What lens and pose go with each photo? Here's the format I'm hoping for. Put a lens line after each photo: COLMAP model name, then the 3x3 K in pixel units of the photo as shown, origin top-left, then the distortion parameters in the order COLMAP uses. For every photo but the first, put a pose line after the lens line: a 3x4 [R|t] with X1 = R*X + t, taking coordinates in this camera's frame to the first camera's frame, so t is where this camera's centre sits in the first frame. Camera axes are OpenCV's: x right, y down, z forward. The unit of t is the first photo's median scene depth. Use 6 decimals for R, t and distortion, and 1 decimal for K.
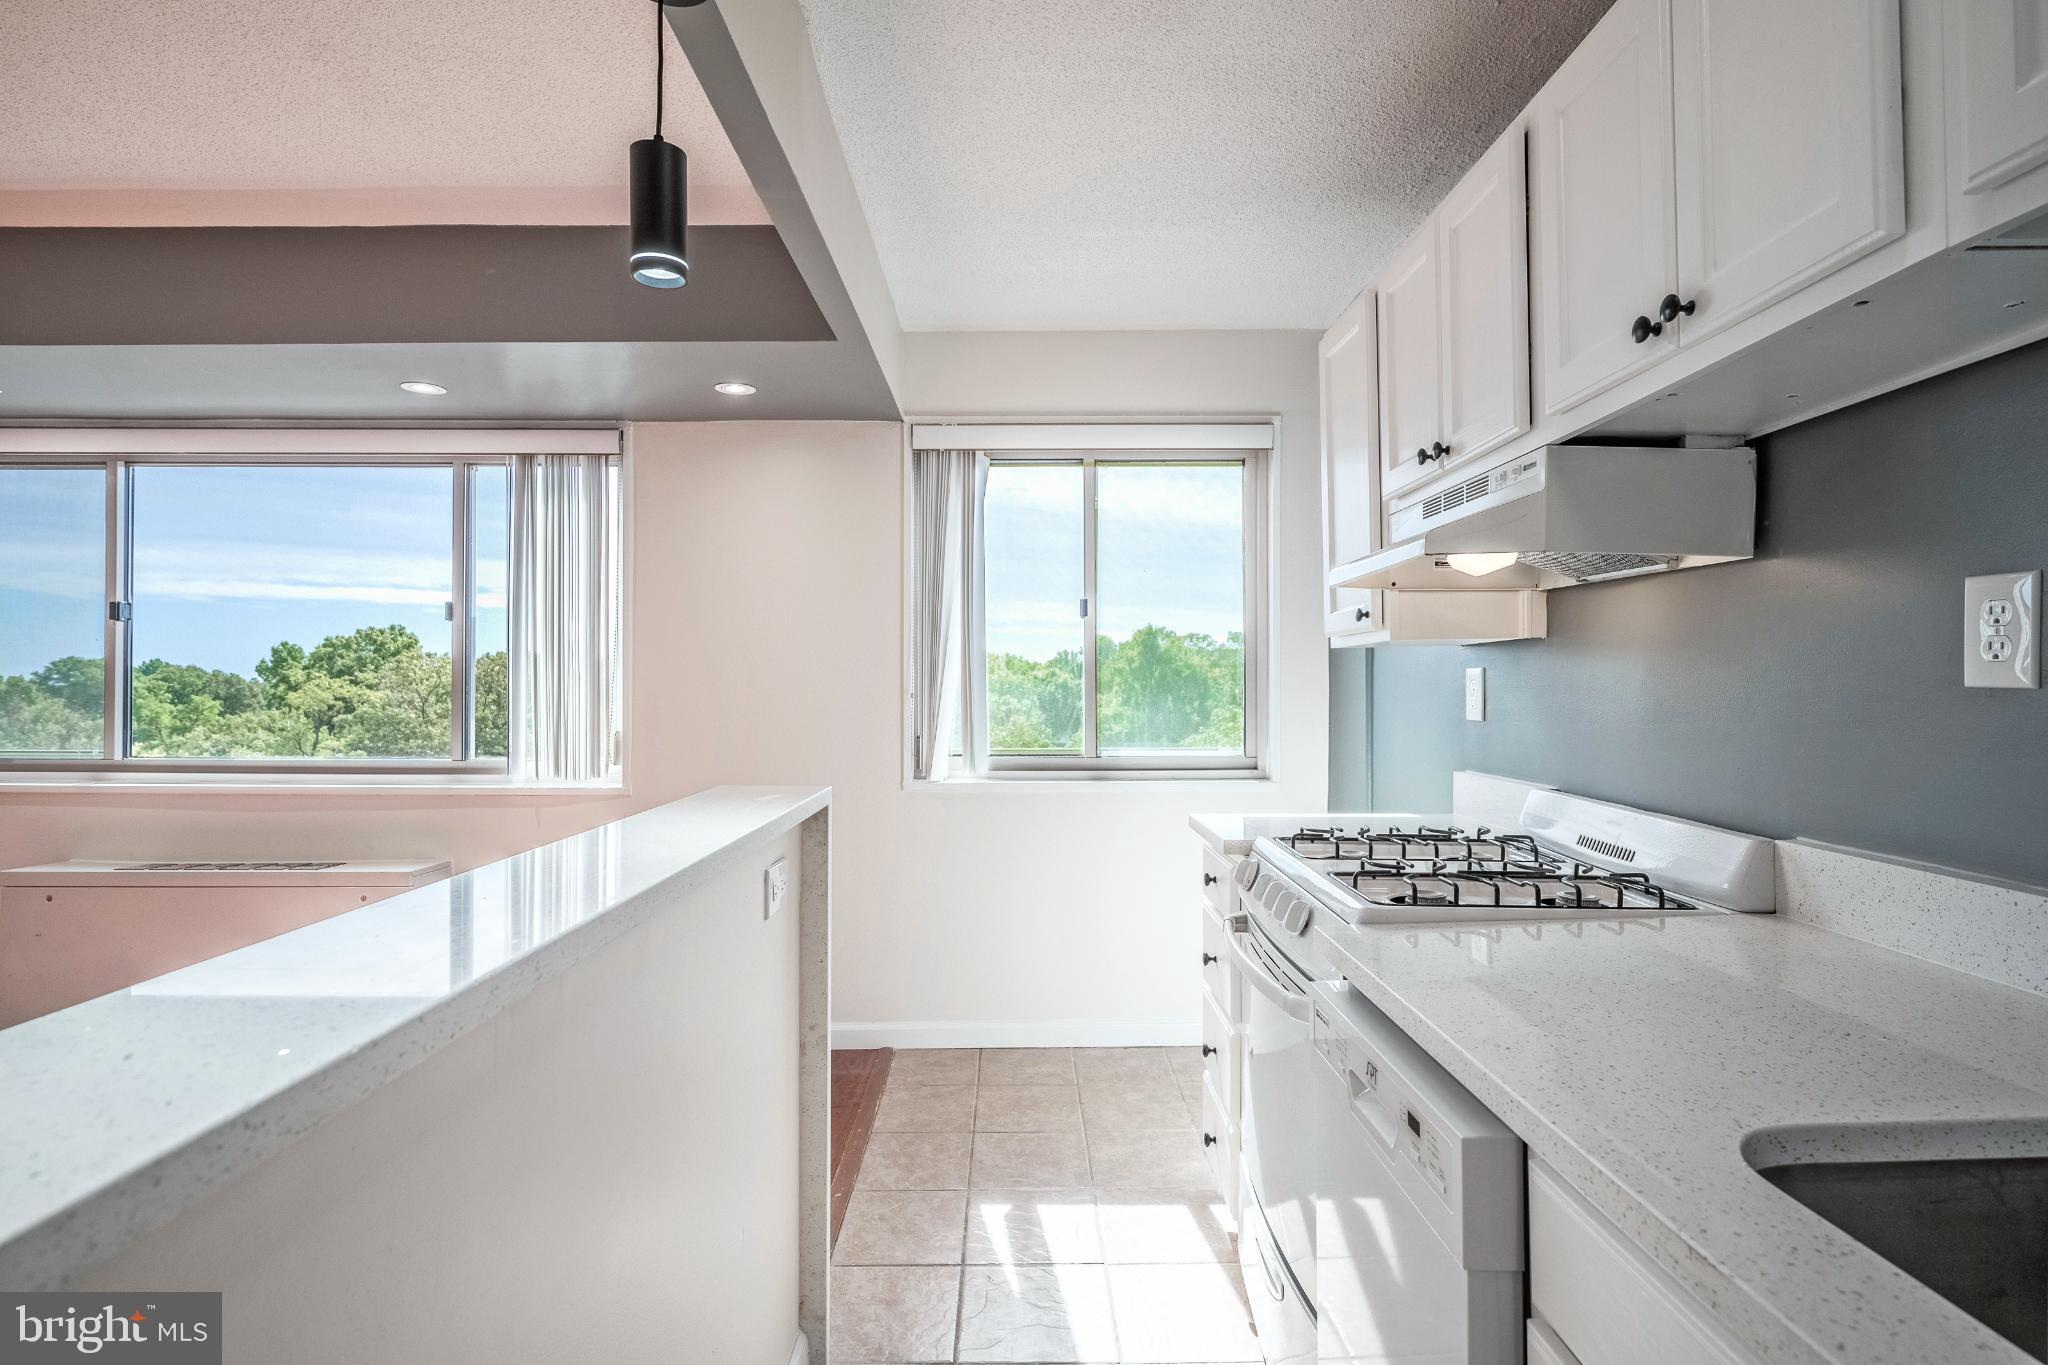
lens RADIAL K [[994.4, 0, 1024.0], [0, 994.4, 682.5], [0, 0, 1]] dist [0.001103, -0.000039]
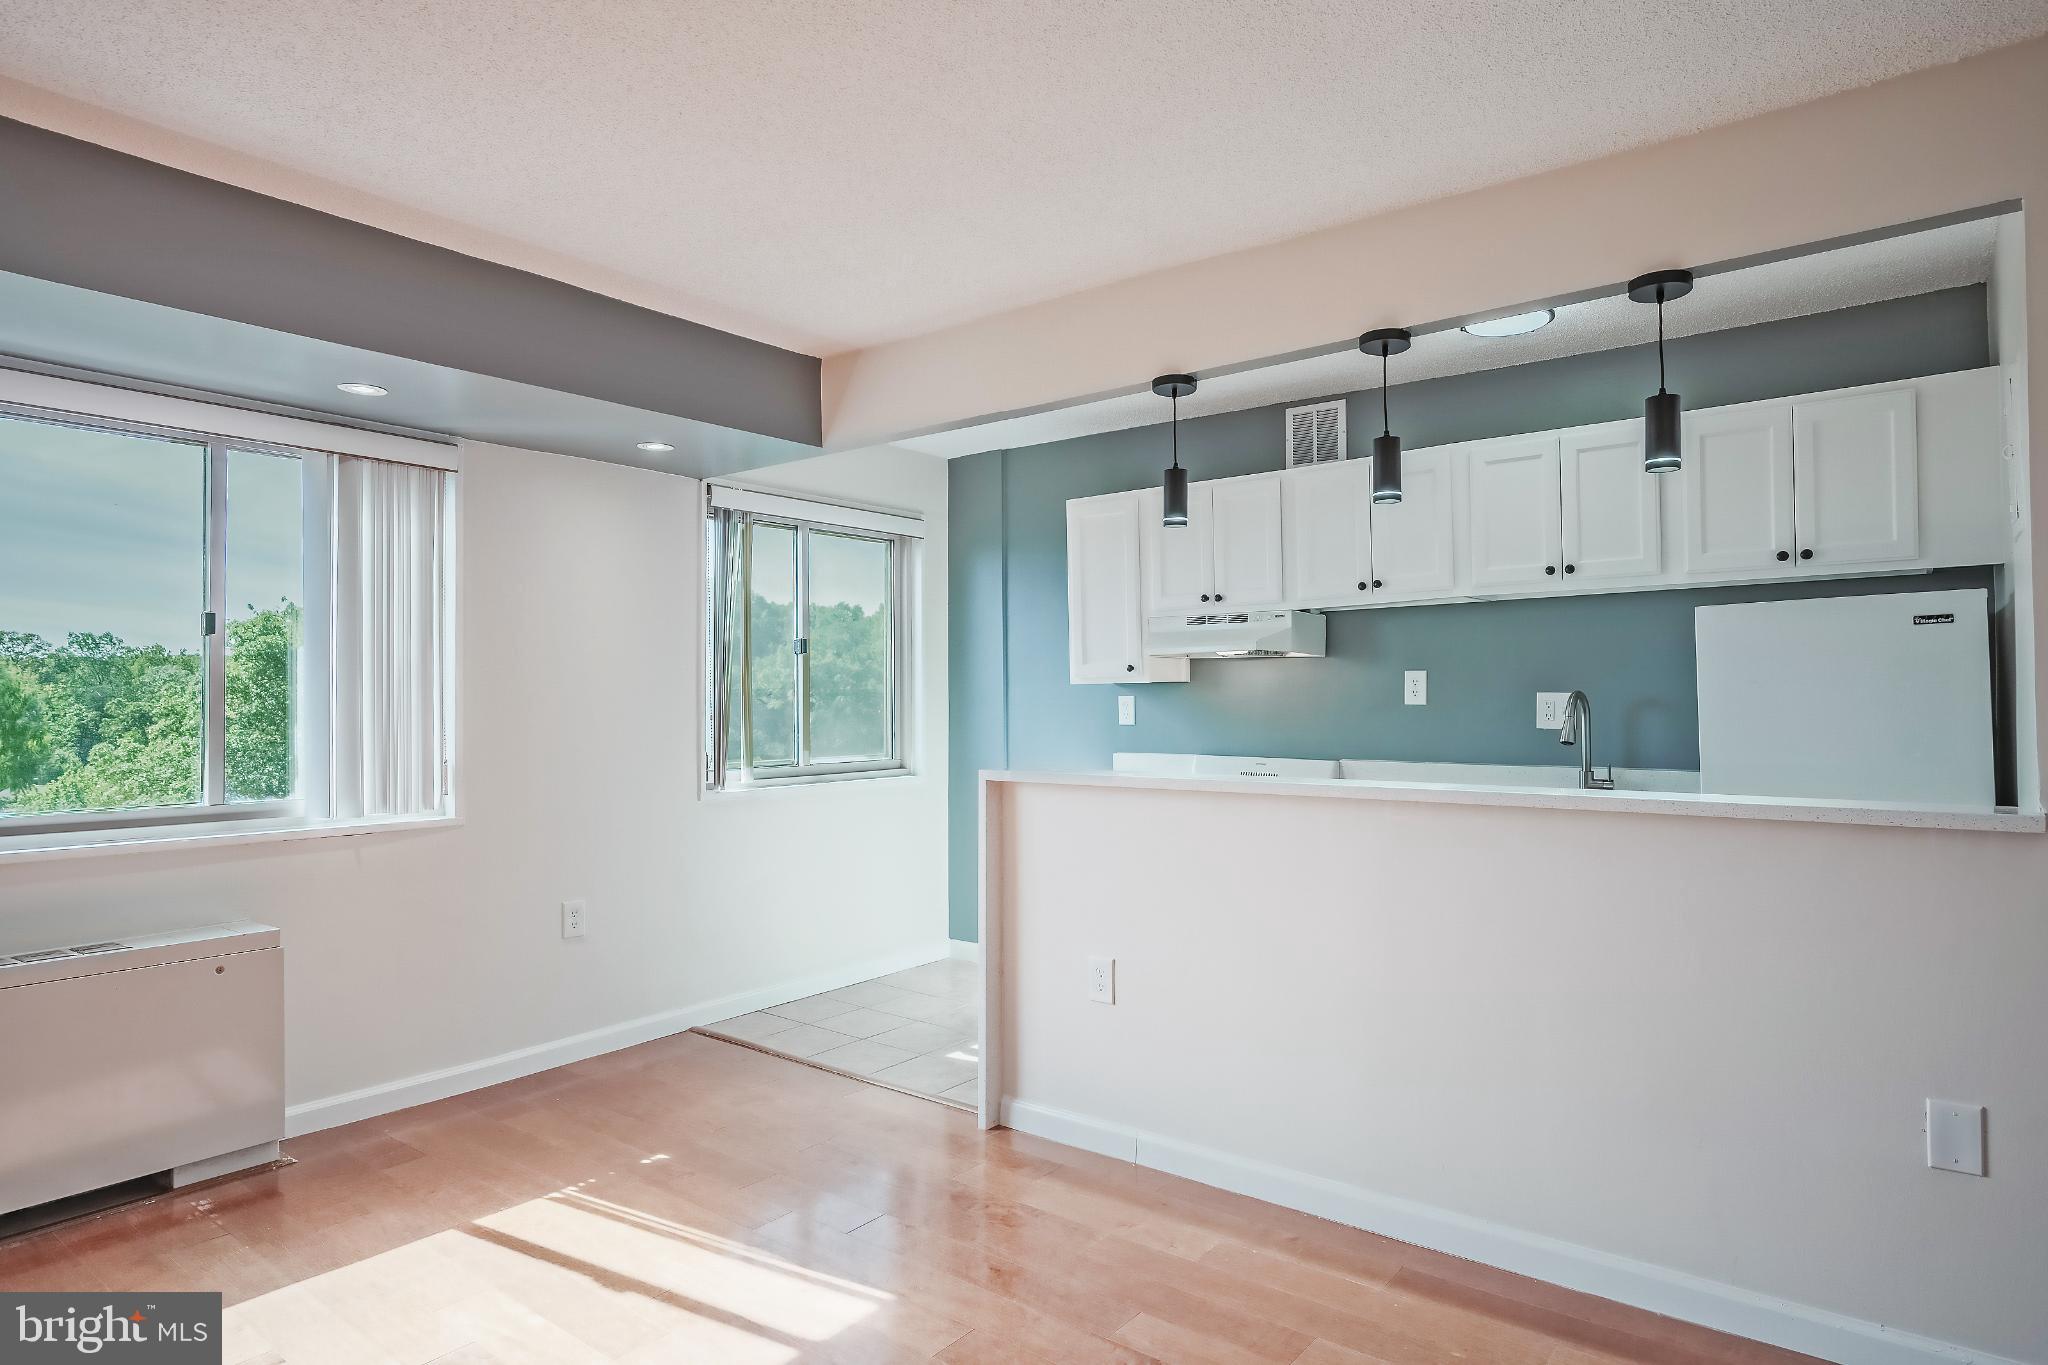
lens RADIAL K [[1159.8, 0, 1024.0], [0, 1159.8, 682.5], [0, 0, 1]] dist [0.000487, -0.000770]
pose [[0.619990, 0.009147, 0.784556, -0.943664], [0.004934, 0.999867, -0.015556, -0.004969], [-0.784594, 0.013515, 0.619862, -0.125003]]
